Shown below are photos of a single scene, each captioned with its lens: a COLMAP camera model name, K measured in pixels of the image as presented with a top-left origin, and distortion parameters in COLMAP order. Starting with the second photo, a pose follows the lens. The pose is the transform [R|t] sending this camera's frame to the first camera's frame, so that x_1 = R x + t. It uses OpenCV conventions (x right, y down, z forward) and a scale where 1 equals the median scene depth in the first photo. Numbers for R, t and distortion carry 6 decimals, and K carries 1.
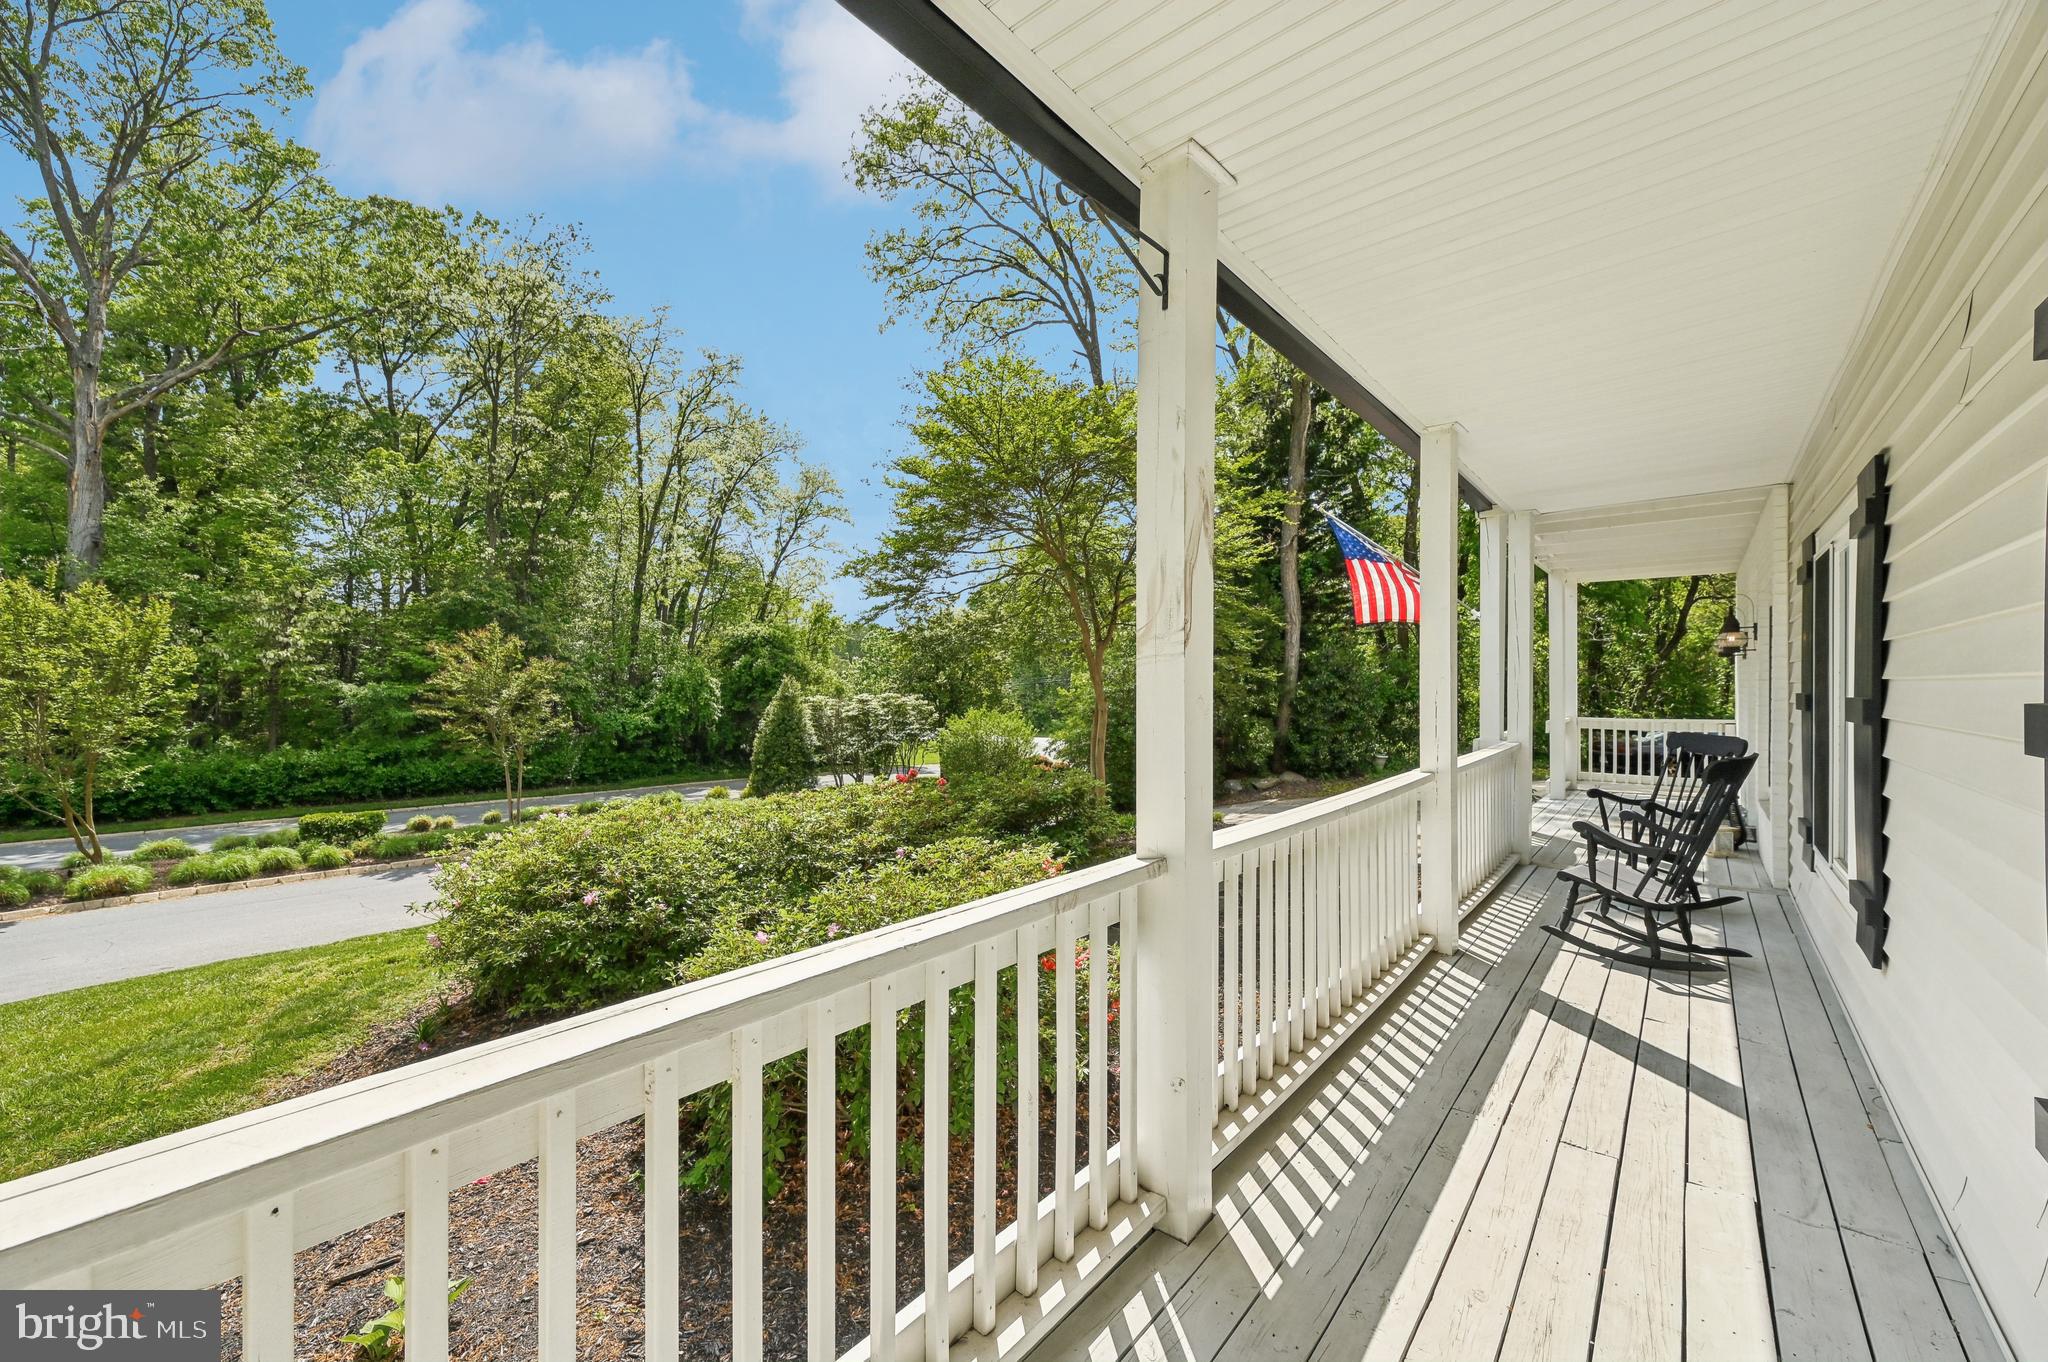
lens RADIAL K [[806.2, 0, 1049.0], [0, 806.2, 686.0], [0, 0, 1]] dist [-0.000010, 0.000004]
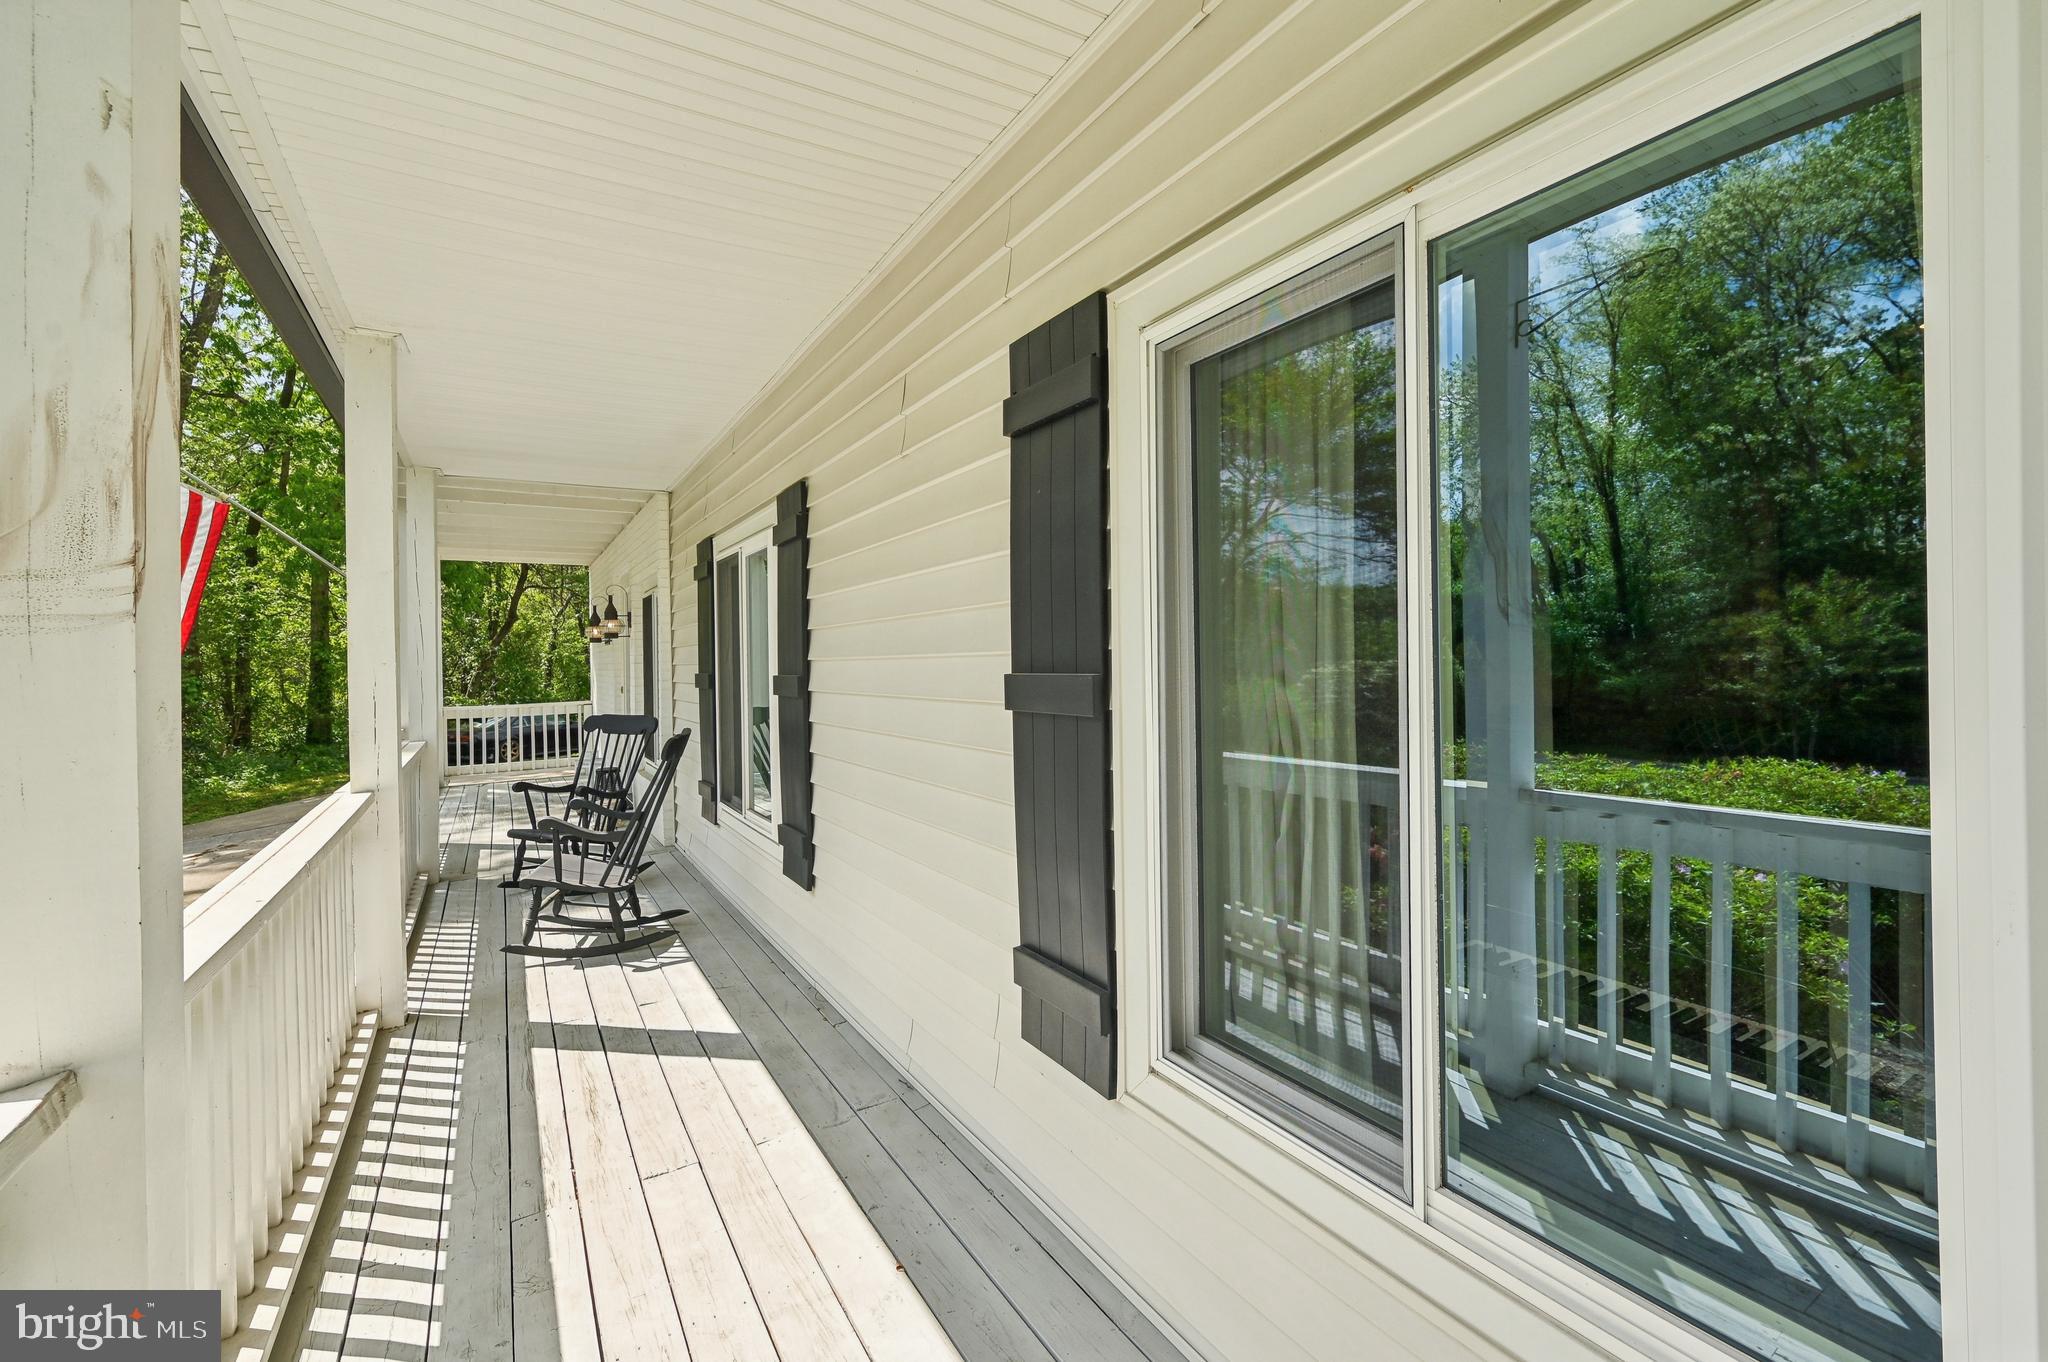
lens RADIAL K [[836.0, 0, 1028.5], [0, 836.0, 660.3], [0, 0, 1]] dist [0.000994, 0.000136]
pose [[0.324903, -0.009135, 0.945703, -0.061673], [0.023166, 0.999730, 0.001698, -0.001733], [-0.945464, 0.021356, 0.325027, 0.177136]]
